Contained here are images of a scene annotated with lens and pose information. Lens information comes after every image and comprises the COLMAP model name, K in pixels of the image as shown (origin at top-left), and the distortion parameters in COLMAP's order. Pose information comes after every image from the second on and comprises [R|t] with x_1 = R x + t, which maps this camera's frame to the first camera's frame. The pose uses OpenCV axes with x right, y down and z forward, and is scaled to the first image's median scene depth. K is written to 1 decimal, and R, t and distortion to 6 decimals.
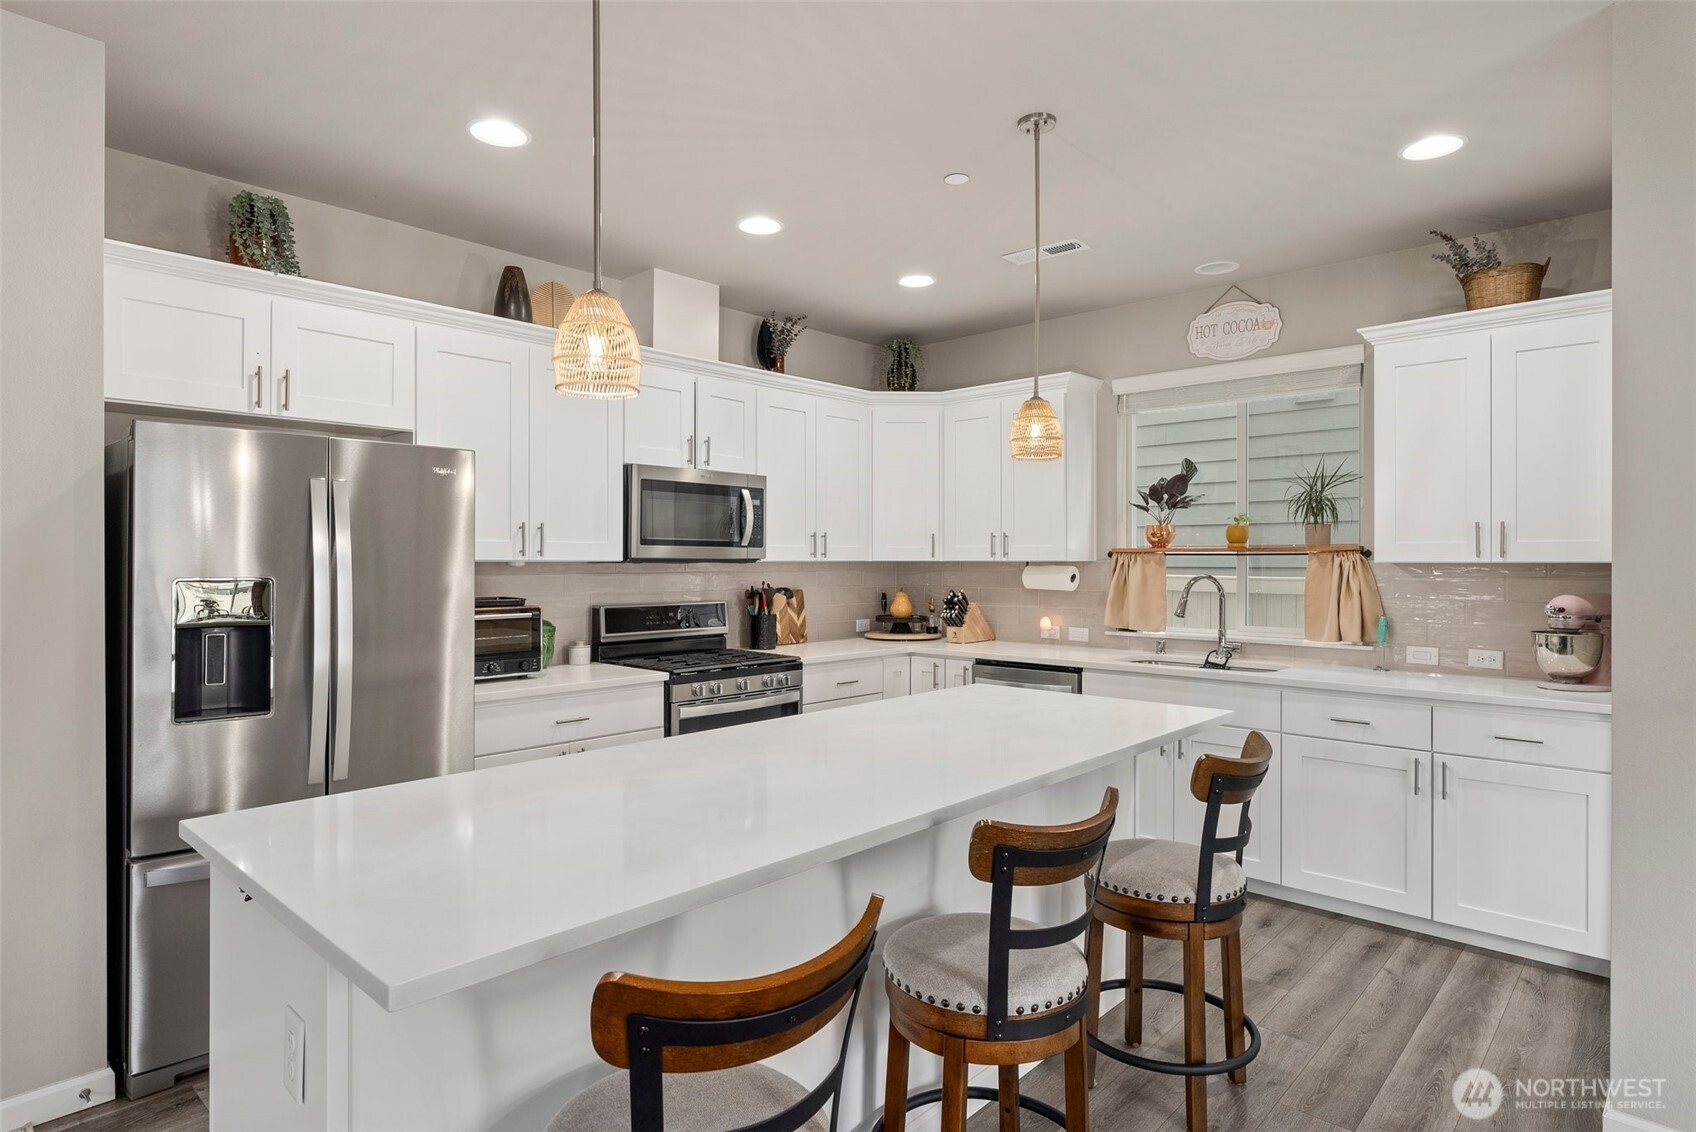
lens RADIAL K [[923.7, 0, 848.0], [0, 923.7, 566.0], [0, 0, 1]] dist [-0.003041, -0.000308]
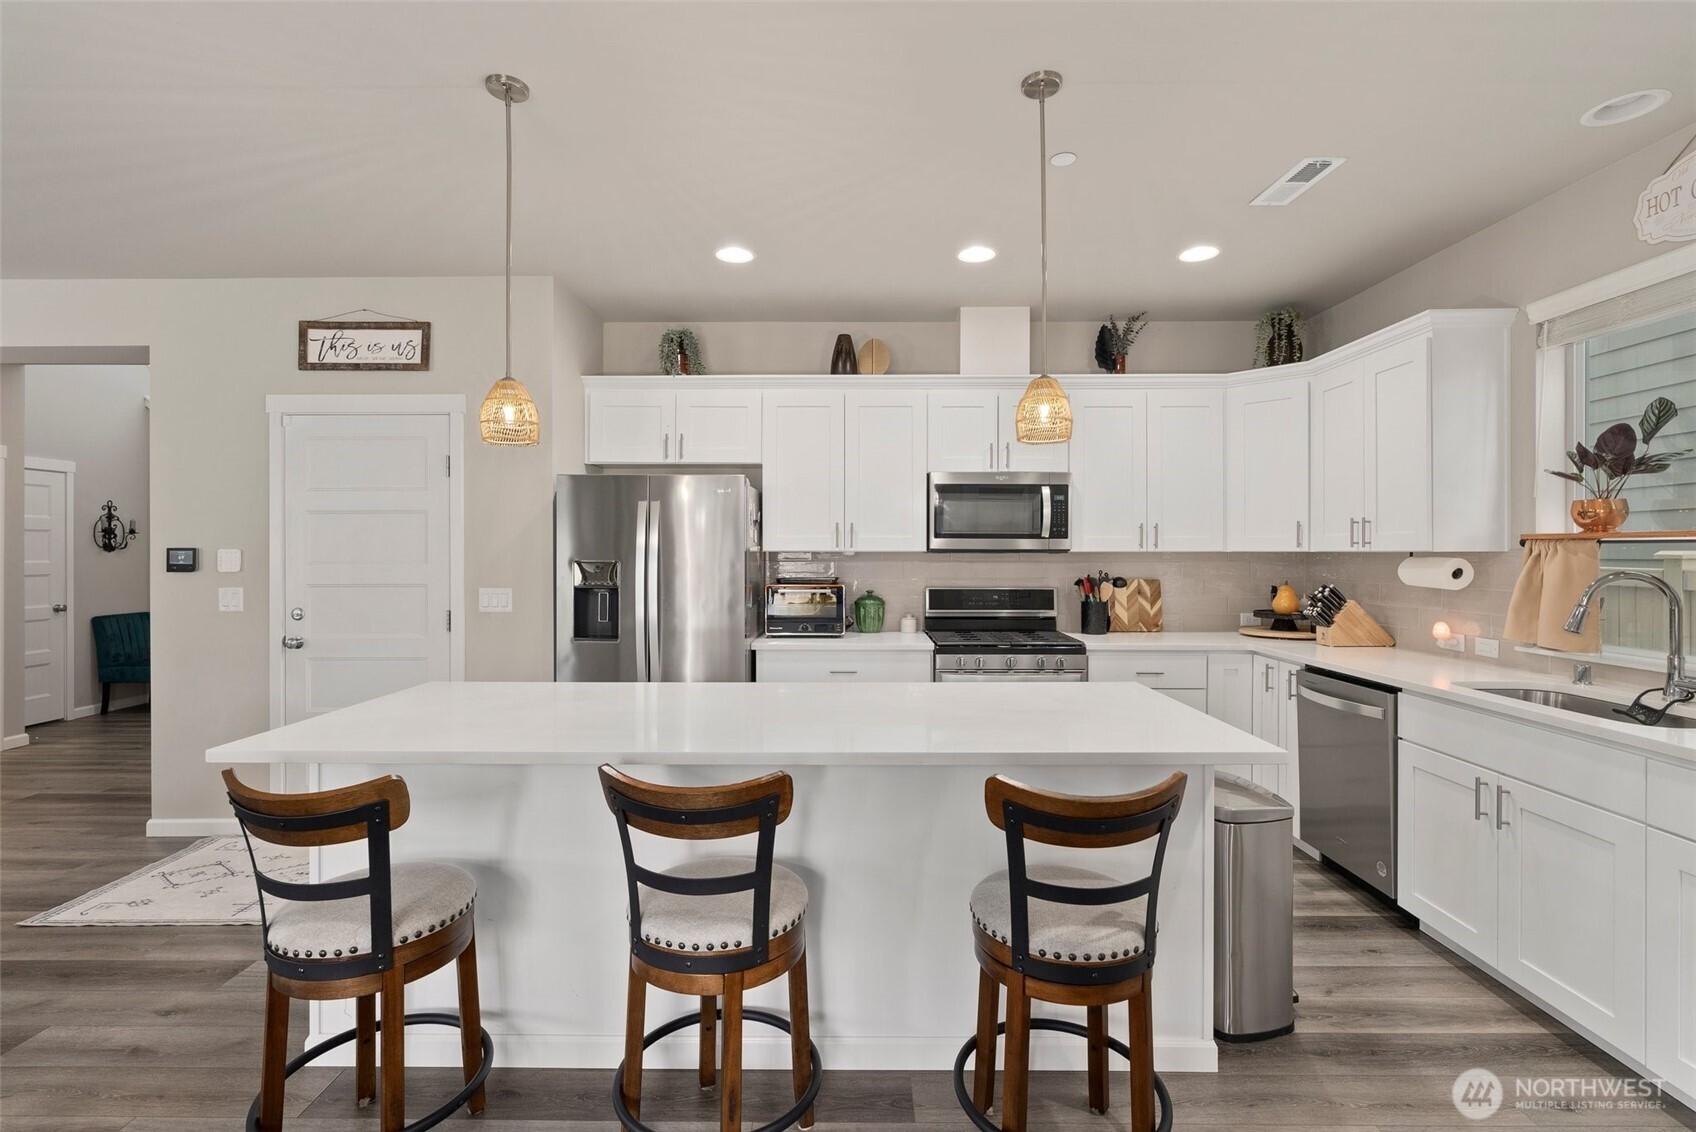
lens RADIAL K [[769.0, 0, 846.0], [0, 769.0, 552.0], [0, 0, 1]] dist [-0.004890, -0.000245]
pose [[0.667102, -0.000055, -0.744966, 0.388557], [-0.004144, 0.999984, -0.003784, -0.000199], [0.744955, 0.005611, 0.667092, 0.196279]]
